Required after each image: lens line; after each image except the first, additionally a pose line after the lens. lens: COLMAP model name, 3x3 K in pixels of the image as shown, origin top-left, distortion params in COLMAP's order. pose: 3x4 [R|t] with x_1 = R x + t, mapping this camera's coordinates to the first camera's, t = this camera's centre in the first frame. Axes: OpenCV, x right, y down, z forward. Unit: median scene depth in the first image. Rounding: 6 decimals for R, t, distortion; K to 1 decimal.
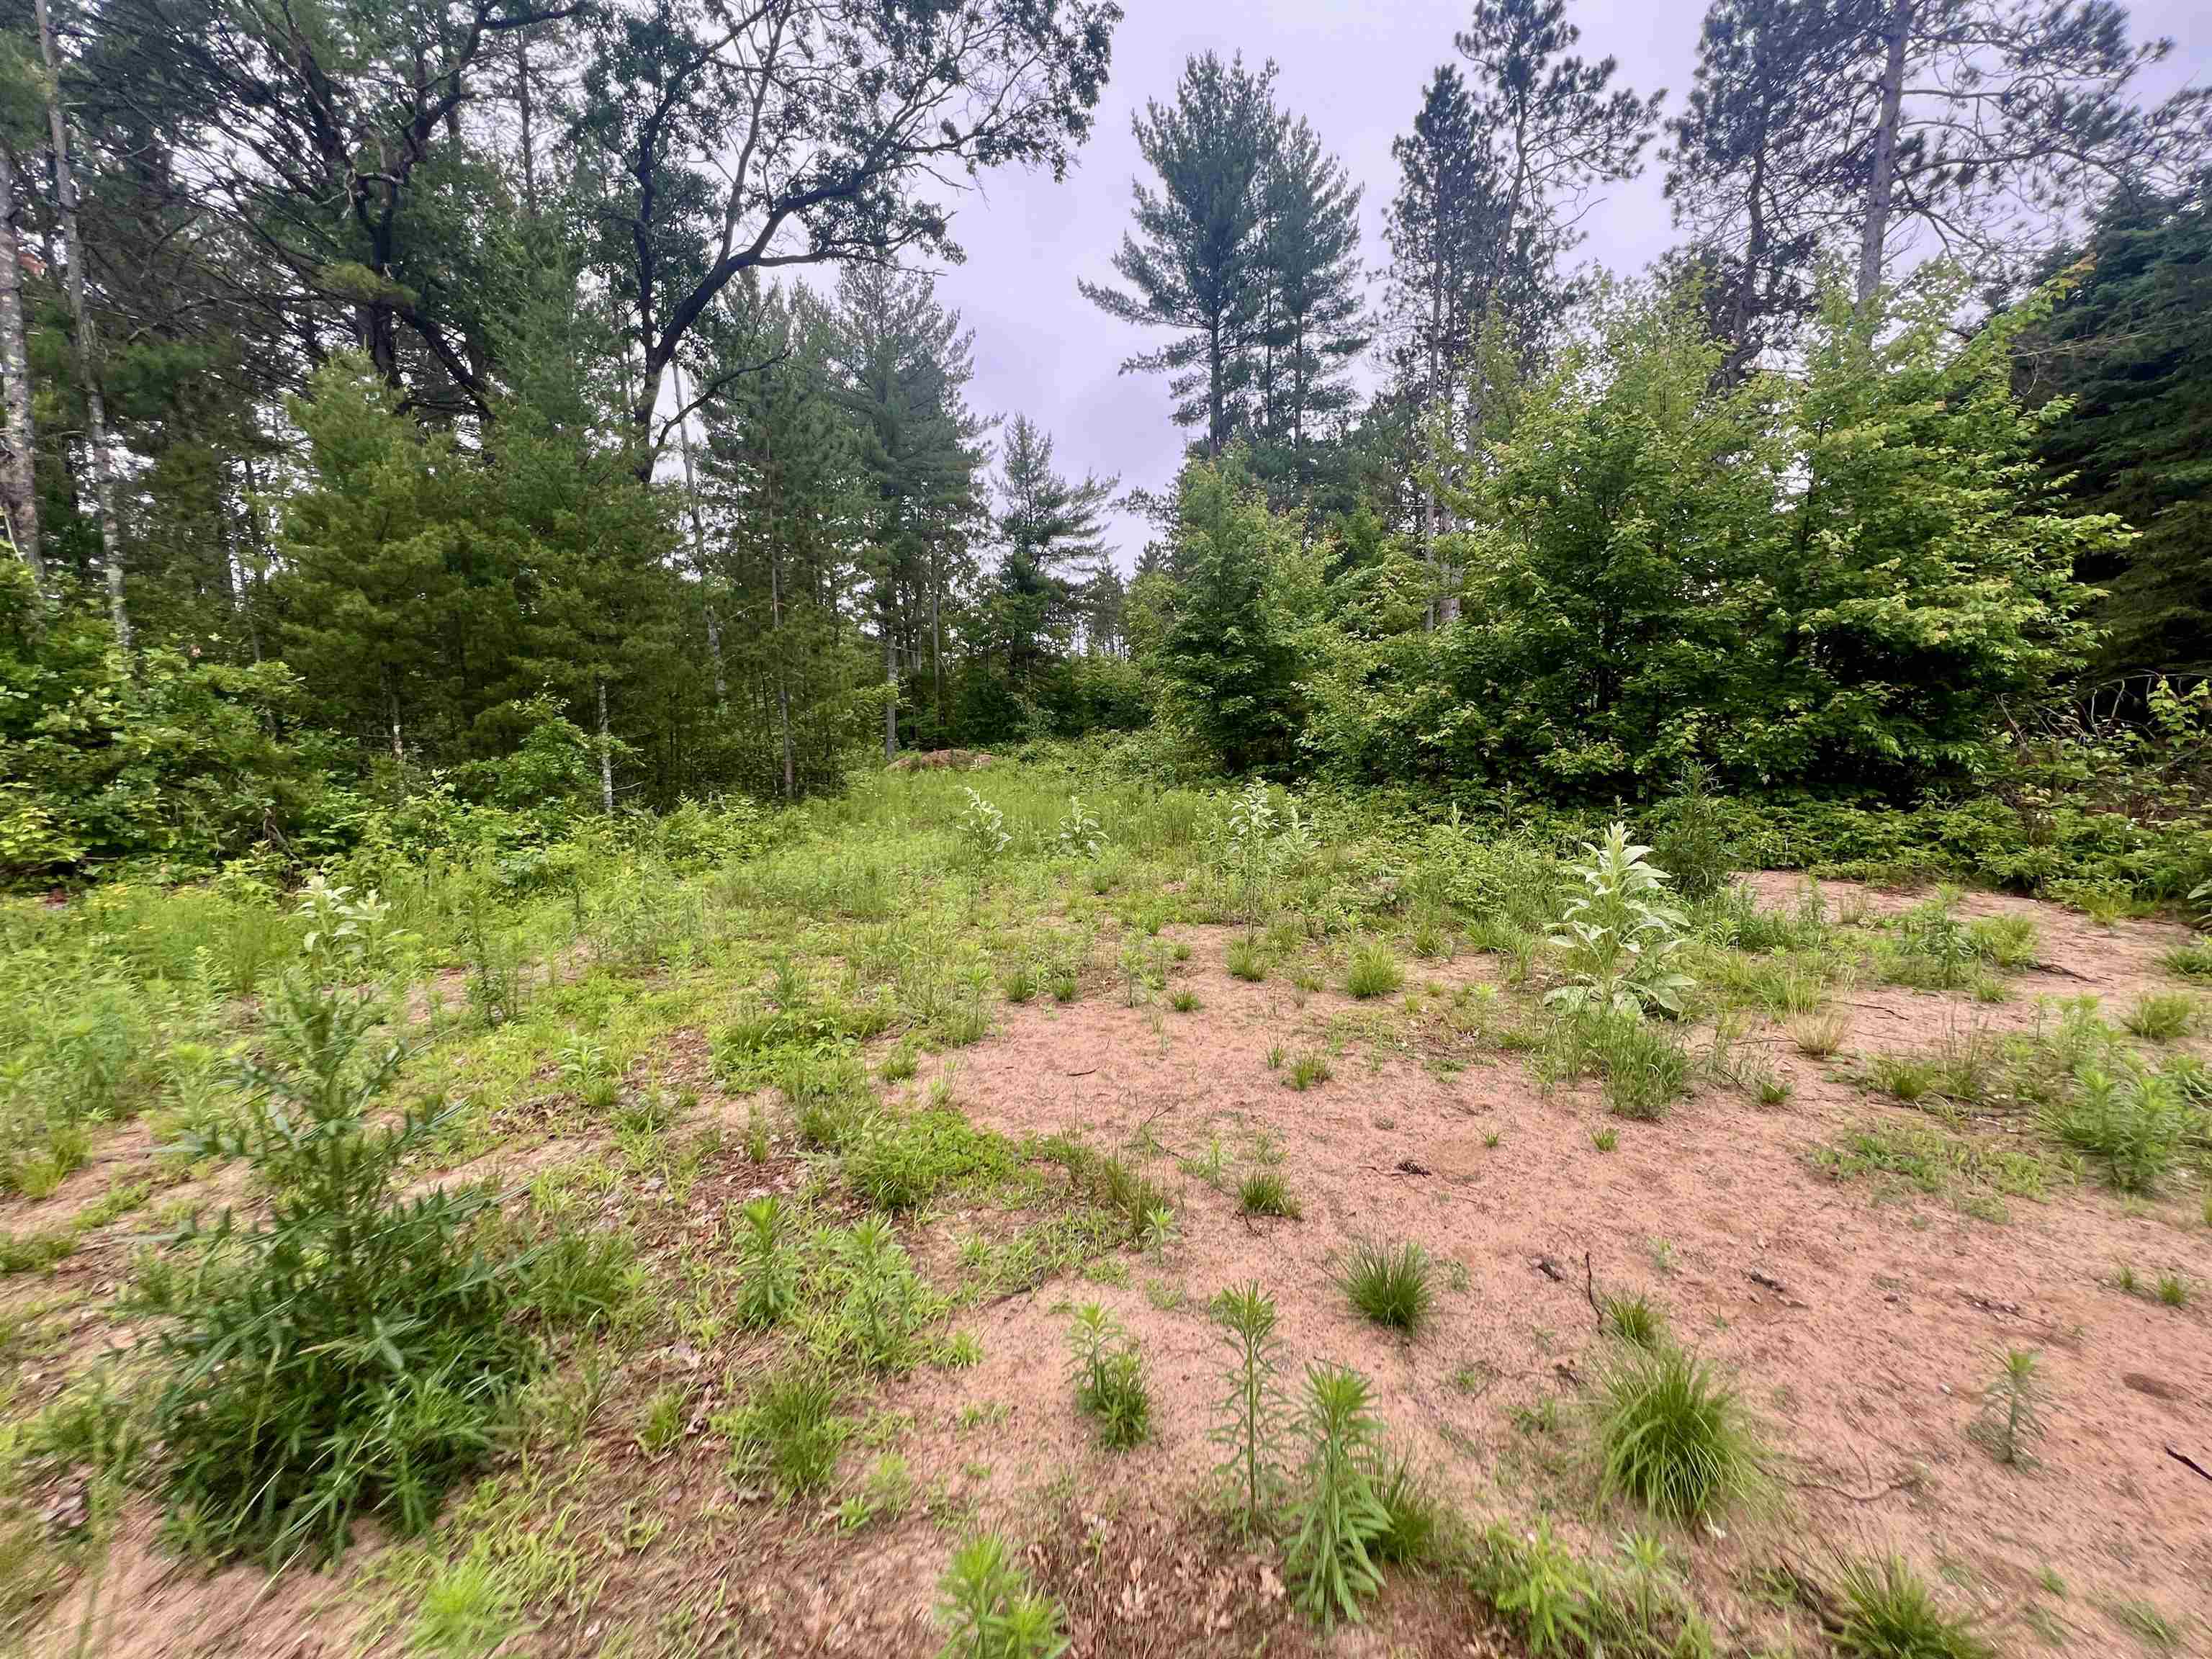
lens RADIAL K [[885.7, 0, 1106.8], [0, 885.7, 830.0], [0, 0, 1]] dist [0.005378, -0.001087]
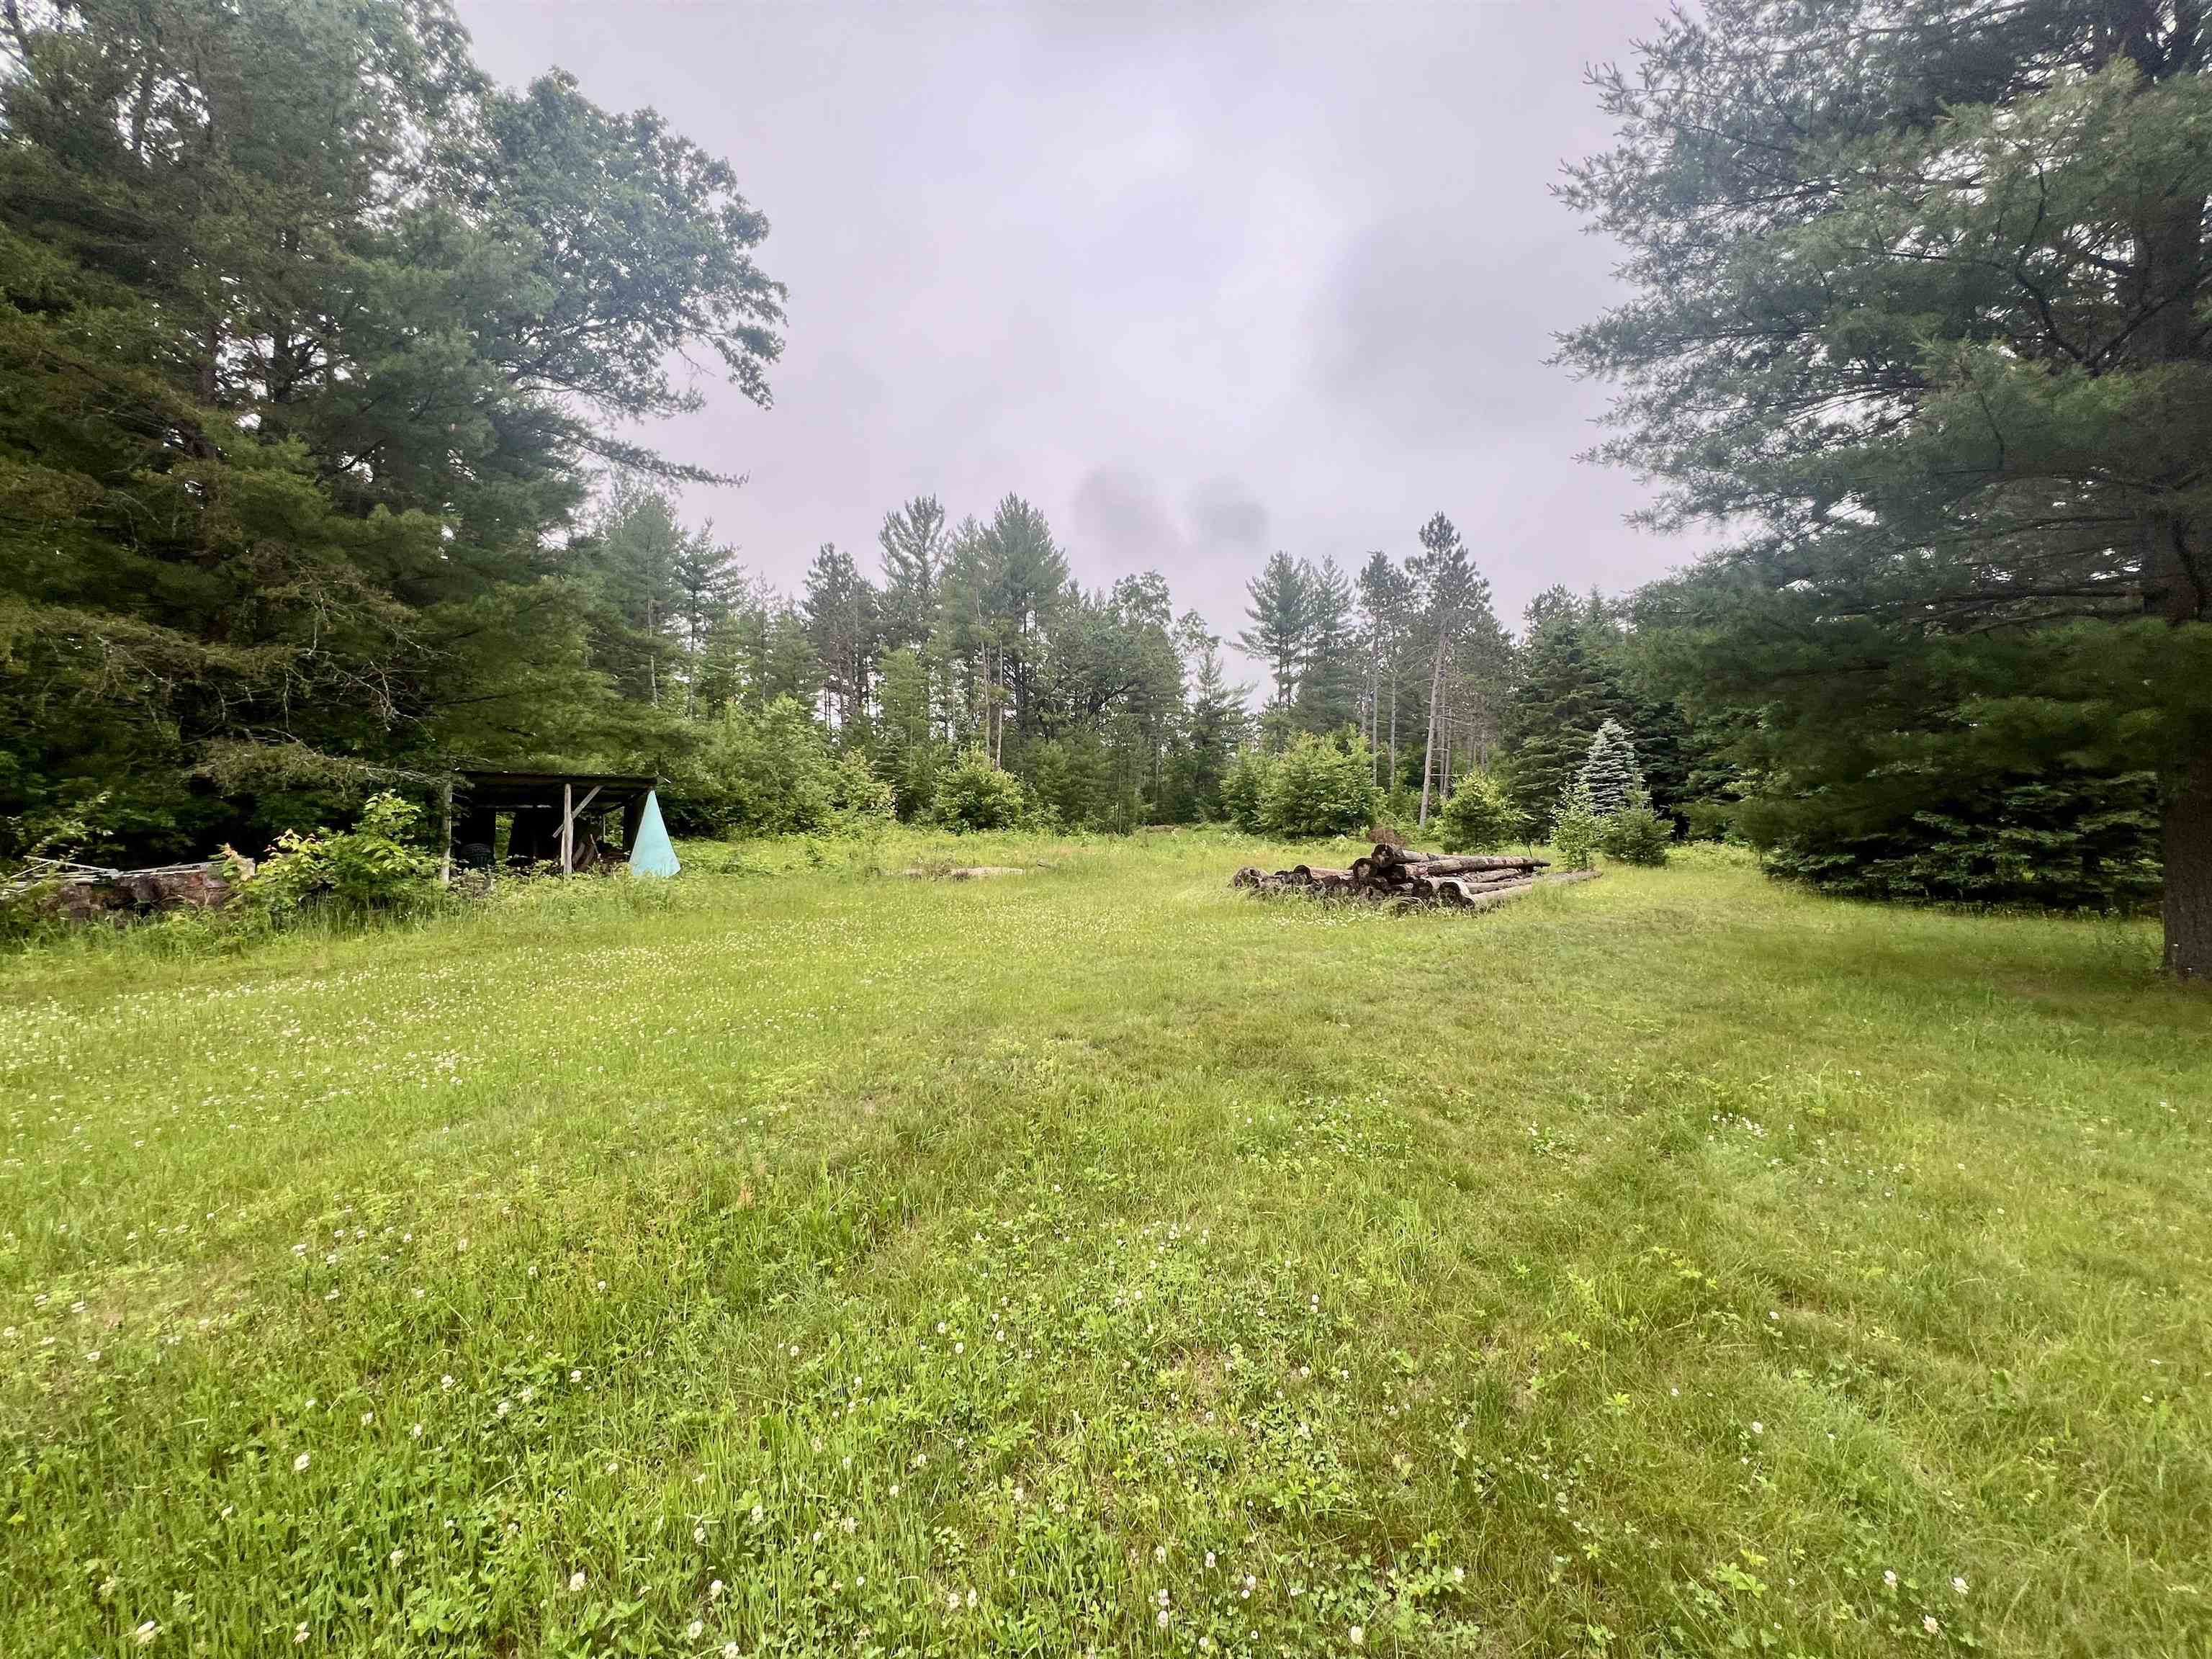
lens RADIAL K [[885.7, 0, 1108.8], [0, 885.7, 828.0], [0, 0, 1]] dist [0.005378, -0.001087]
pose [[0.974116, 0.020278, -0.225139, 0.139476], [-0.038410, 0.996333, -0.076452, 0.069666], [0.222763, 0.083120, 0.971323, -0.898993]]
